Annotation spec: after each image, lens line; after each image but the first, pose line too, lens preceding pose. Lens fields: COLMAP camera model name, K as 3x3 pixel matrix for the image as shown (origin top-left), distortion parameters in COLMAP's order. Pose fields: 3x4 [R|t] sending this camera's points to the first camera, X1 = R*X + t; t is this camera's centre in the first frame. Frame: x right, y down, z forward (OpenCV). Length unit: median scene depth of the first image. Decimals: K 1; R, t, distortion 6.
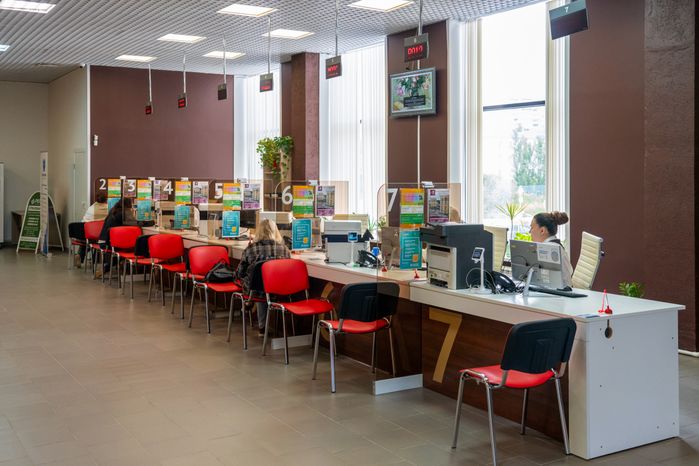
lens RADIAL K [[765.9, 0, 349.2], [0, 765.9, 232.1], [0, 0, 1]] dist [-0.007060, 0.000000]
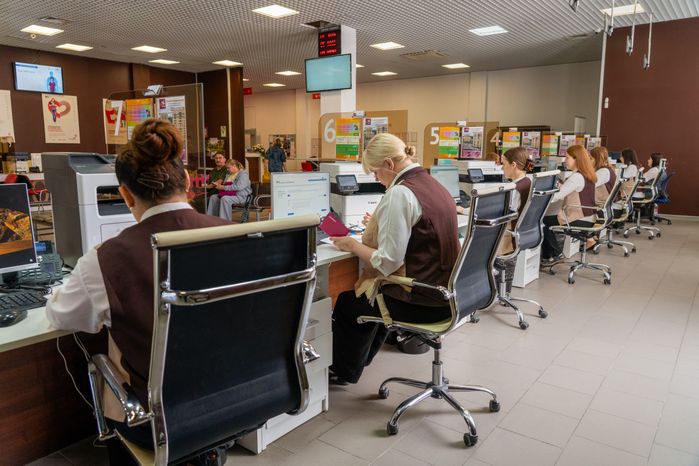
lens RADIAL K [[522.3, 0, 348.5], [0, 522.3, 233.7], [0, 0, 1]] dist [-0.007629, -0.004085]
pose [[0.346269, 0.142458, -0.927256, 0.327558], [-0.073117, 0.989495, 0.124716, -0.007741], [0.935282, 0.024612, 0.353047, 0.591223]]
